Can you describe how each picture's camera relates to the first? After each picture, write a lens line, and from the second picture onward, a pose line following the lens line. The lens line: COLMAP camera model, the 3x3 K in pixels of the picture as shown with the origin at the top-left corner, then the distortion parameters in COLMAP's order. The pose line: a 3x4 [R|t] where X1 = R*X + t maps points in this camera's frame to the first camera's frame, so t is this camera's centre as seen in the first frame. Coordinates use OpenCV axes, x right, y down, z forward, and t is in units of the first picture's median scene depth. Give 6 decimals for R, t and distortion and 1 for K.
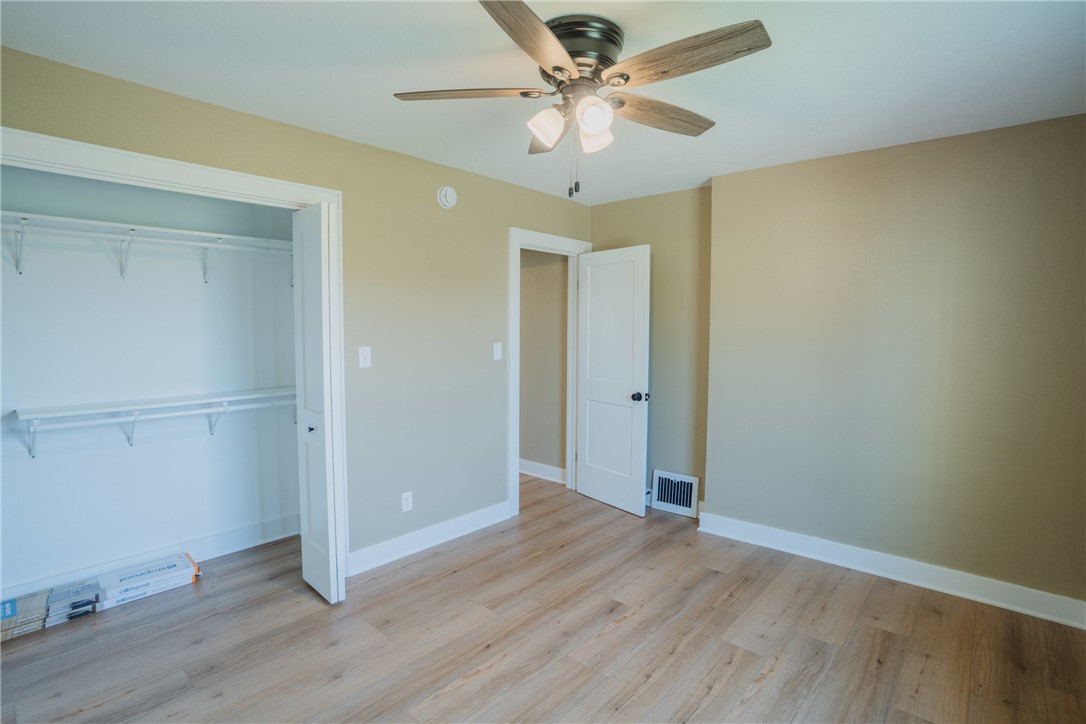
lens RADIAL K [[537.3, 0, 536.9], [0, 537.3, 356.9], [0, 0, 1]] dist [-0.069314, 0.033773]
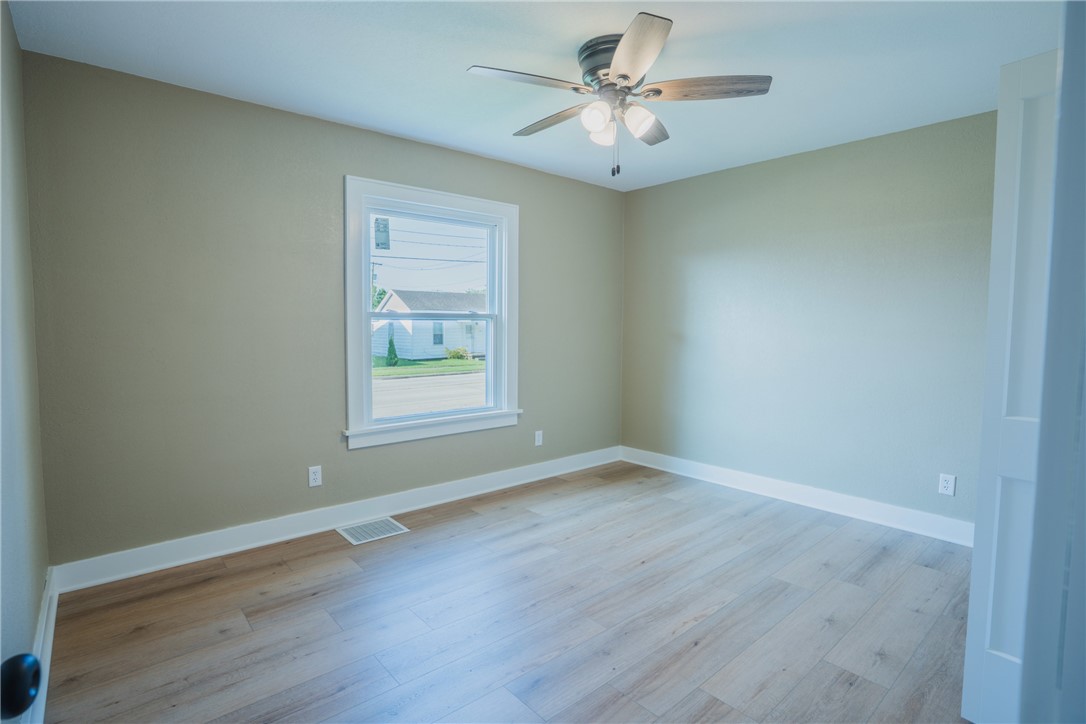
lens RADIAL K [[517.9, 0, 543.0], [0, 517.9, 362.0], [0, 0, 1]] dist [-0.016793, 0.000279]
pose [[-0.991532, -0.021962, 0.127995, 0.062980], [-0.004698, 0.991017, 0.133652, -0.034237], [-0.129781, 0.131919, -0.982728, 1.857747]]
